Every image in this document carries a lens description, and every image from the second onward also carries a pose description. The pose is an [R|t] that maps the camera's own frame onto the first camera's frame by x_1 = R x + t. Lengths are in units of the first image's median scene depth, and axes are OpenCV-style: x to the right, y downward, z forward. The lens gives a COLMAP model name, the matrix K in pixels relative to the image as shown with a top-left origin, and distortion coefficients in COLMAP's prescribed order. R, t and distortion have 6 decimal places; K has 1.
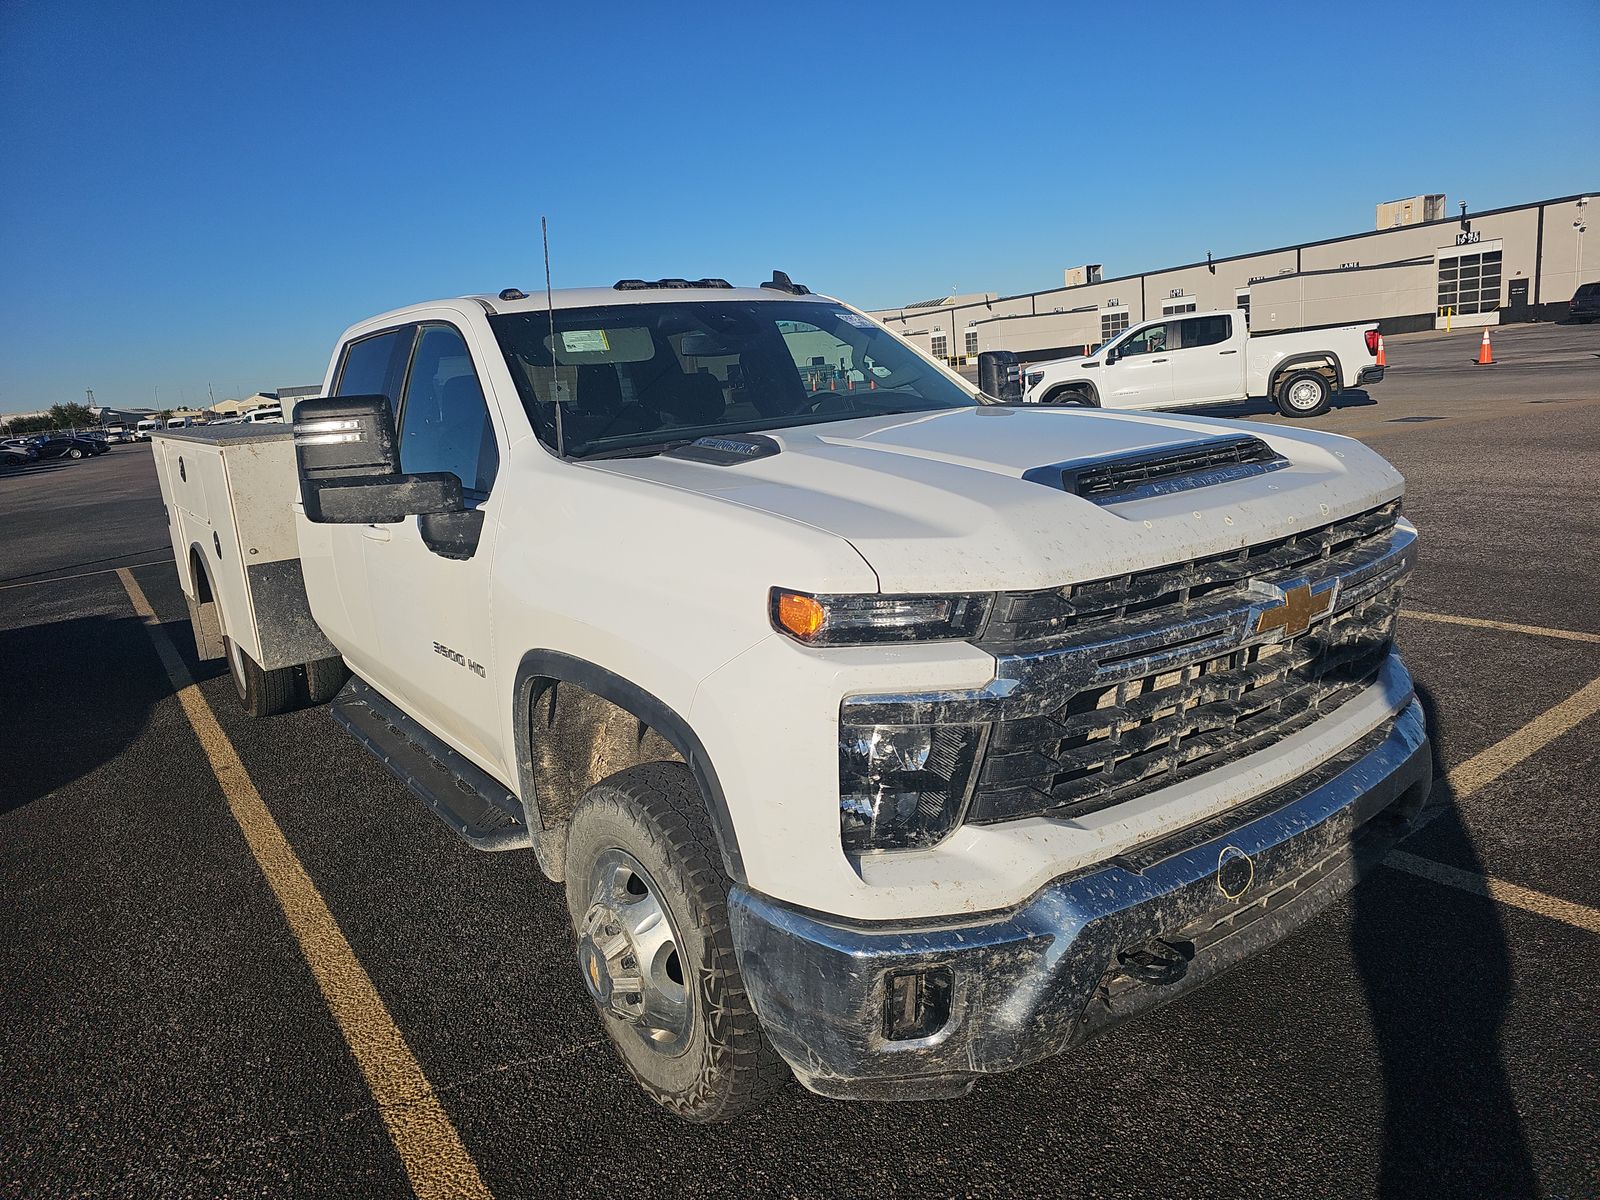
lens RADIAL K [[1048.7, 0, 792.5], [0, 1048.7, 597.1], [0, 0, 1]] dist [0.062399, -0.054803]
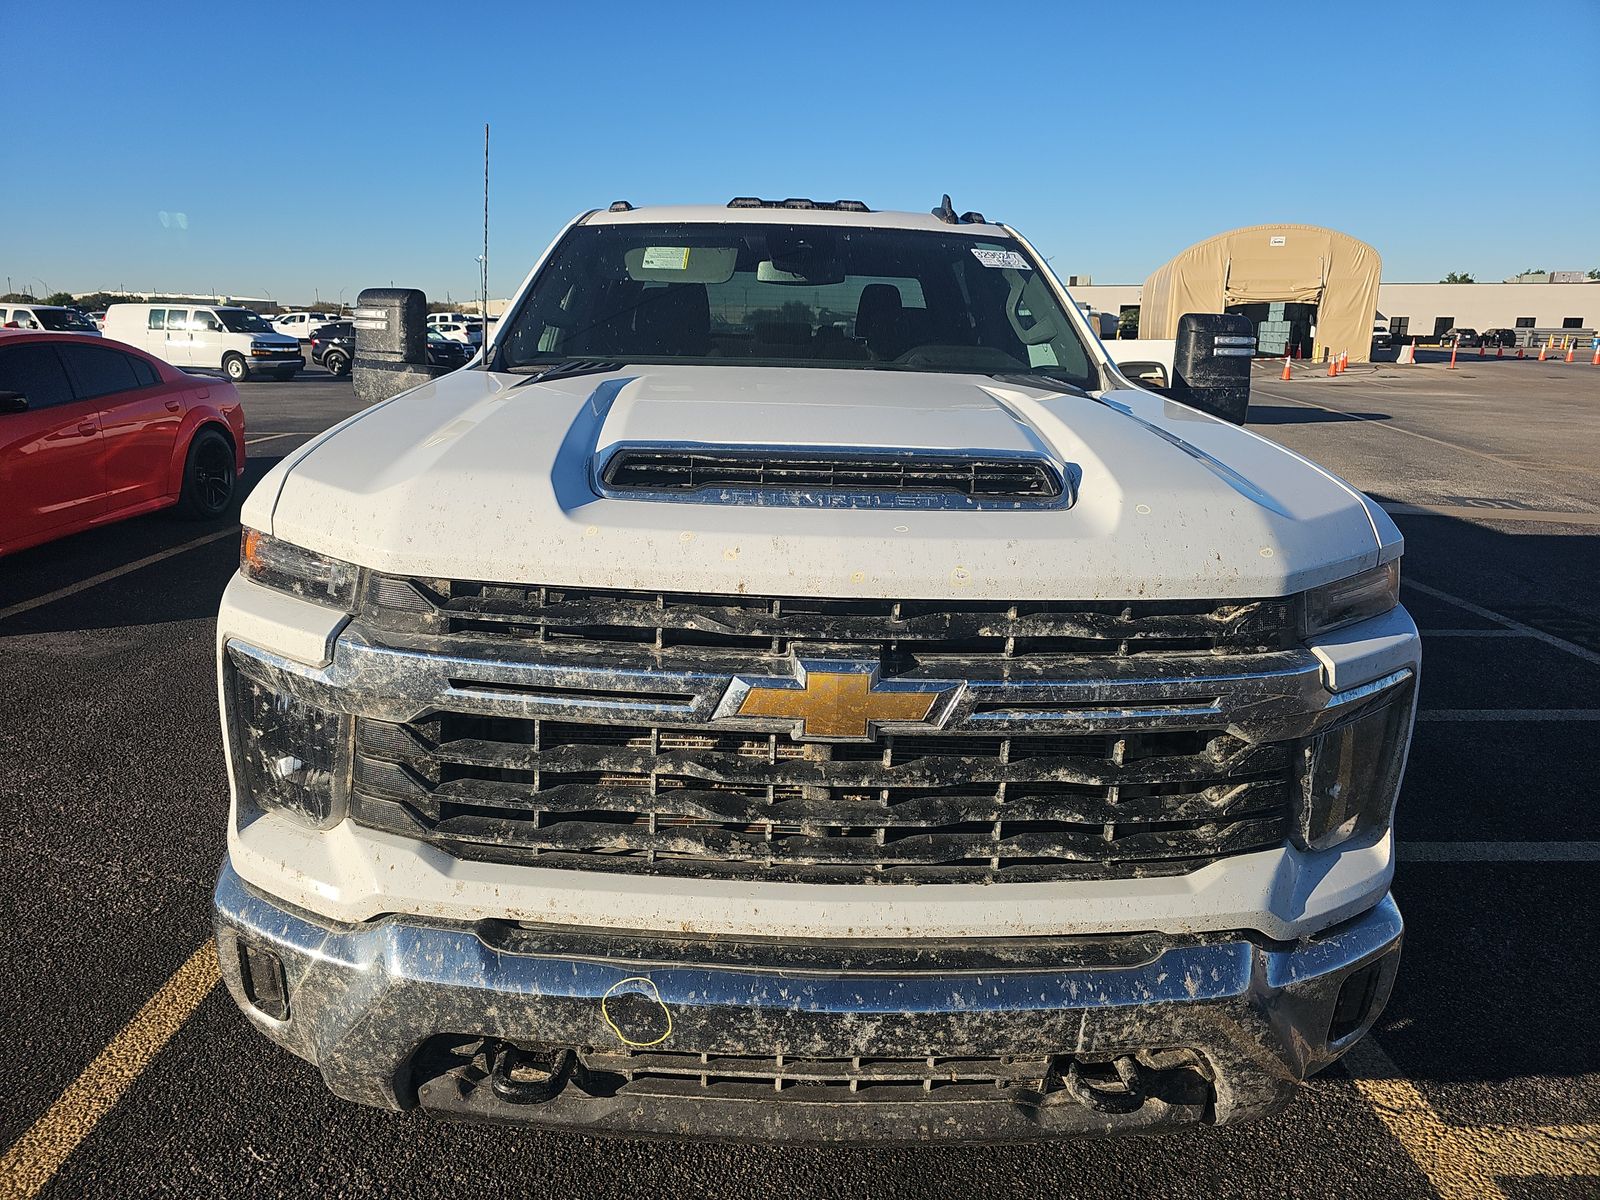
lens RADIAL K [[1048.7, 0, 792.5], [0, 1048.7, 597.1], [0, 0, 1]] dist [0.062399, -0.054803]
pose [[0.809850, 0.241747, -0.534511, 0.775000], [-0.209560, 0.970242, 0.121309, -0.128688], [0.547931, 0.013770, 0.836410, 0.398335]]
